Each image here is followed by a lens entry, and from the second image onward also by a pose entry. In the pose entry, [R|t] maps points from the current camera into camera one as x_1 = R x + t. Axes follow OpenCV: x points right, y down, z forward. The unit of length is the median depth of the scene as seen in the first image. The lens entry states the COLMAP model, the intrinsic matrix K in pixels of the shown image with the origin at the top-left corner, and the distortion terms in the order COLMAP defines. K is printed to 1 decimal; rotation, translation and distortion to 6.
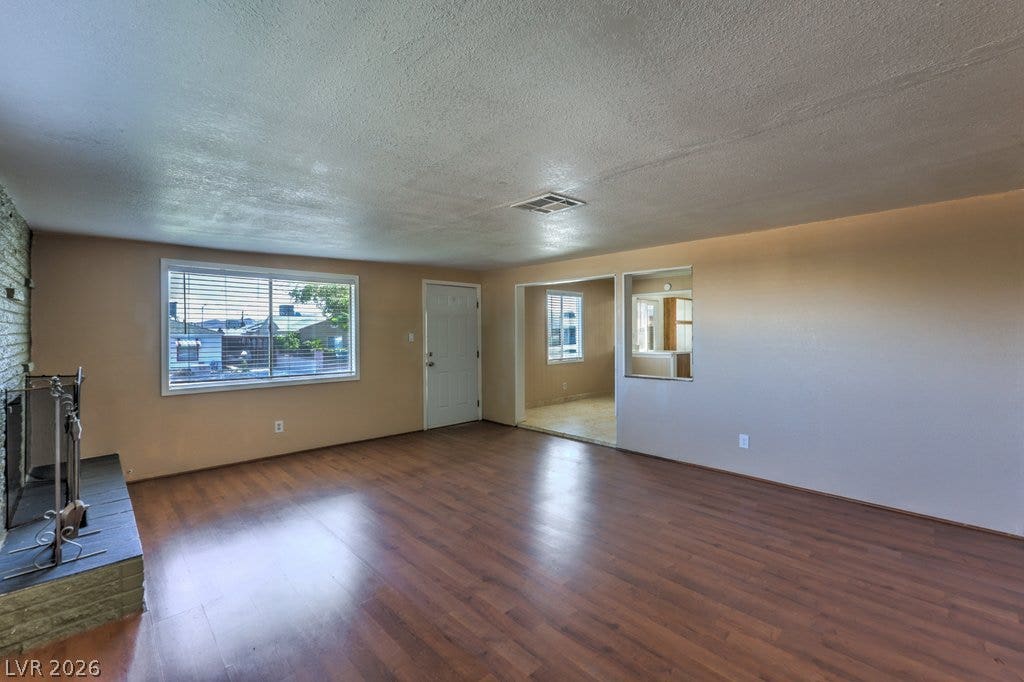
lens RADIAL K [[433.0, 0, 517.2], [0, 433.0, 327.9], [0, 0, 1]] dist [0.001014, 0.000111]
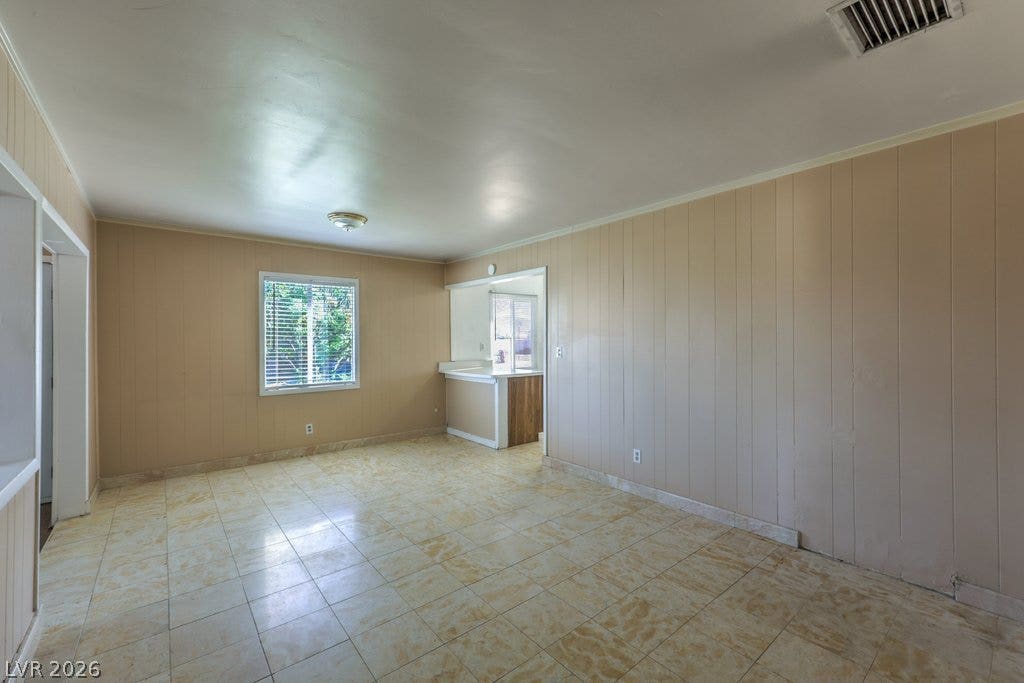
lens RADIAL K [[425.4, 0, 512.0], [0, 425.4, 341.5], [0, 0, 1]] dist [0.000486, 0.000053]
pose [[0.996957, 0.001195, -0.077948, 0.689817], [0.000126, 0.999856, 0.016947, -0.002866], [0.077957, -0.016905, 0.996813, 0.642537]]
